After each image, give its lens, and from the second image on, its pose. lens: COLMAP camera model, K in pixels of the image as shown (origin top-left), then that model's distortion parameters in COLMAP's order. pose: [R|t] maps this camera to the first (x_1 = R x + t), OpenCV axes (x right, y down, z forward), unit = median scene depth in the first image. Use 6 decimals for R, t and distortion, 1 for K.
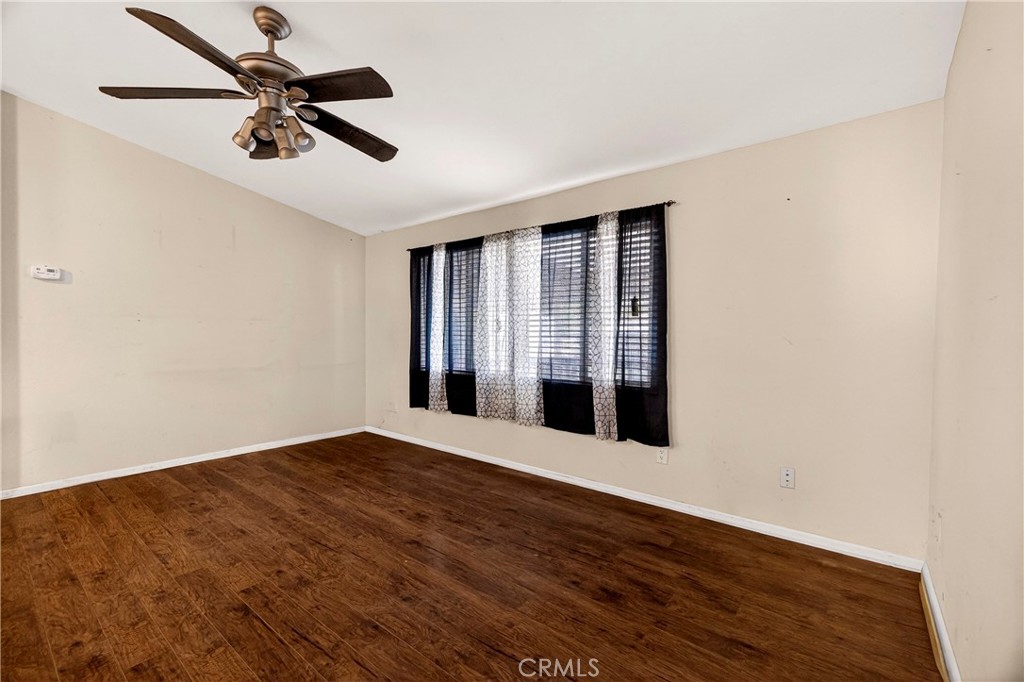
lens RADIAL K [[432.2, 0, 528.9], [0, 432.2, 333.0], [0, 0, 1]] dist [0.001679, 0.000323]
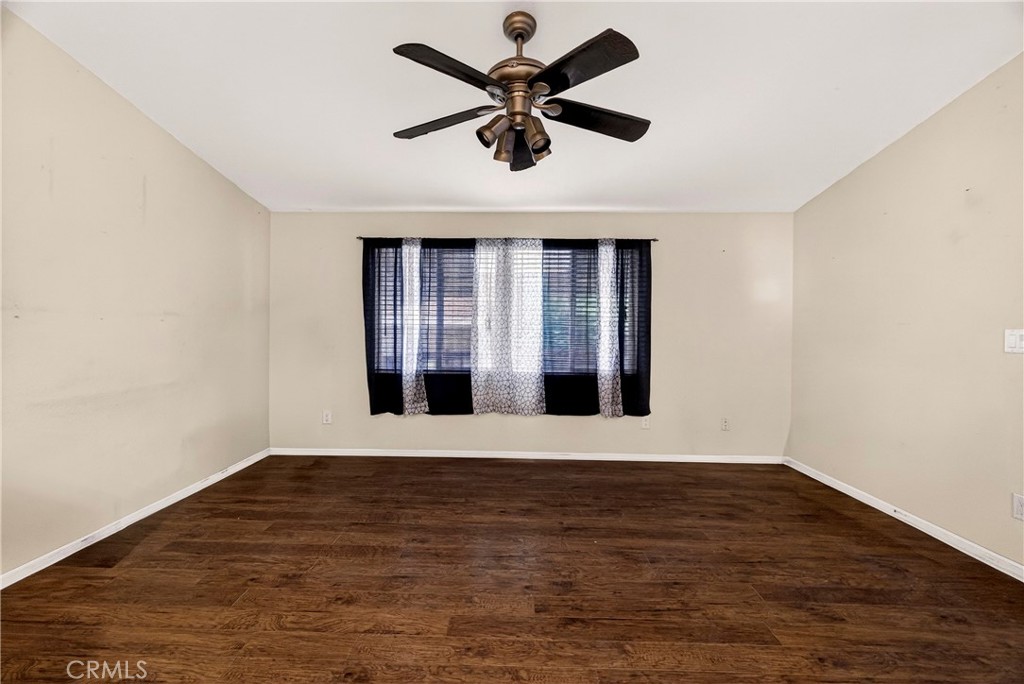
lens RADIAL K [[423.3, 0, 511.9], [0, 423.3, 315.8], [0, 0, 1]] dist [0.001778, 0.000095]
pose [[0.806291, 0.013009, 0.591376, -0.804263], [-0.006280, 0.999890, -0.013433, -0.033173], [-0.591486, 0.007117, 0.806284, 0.166995]]
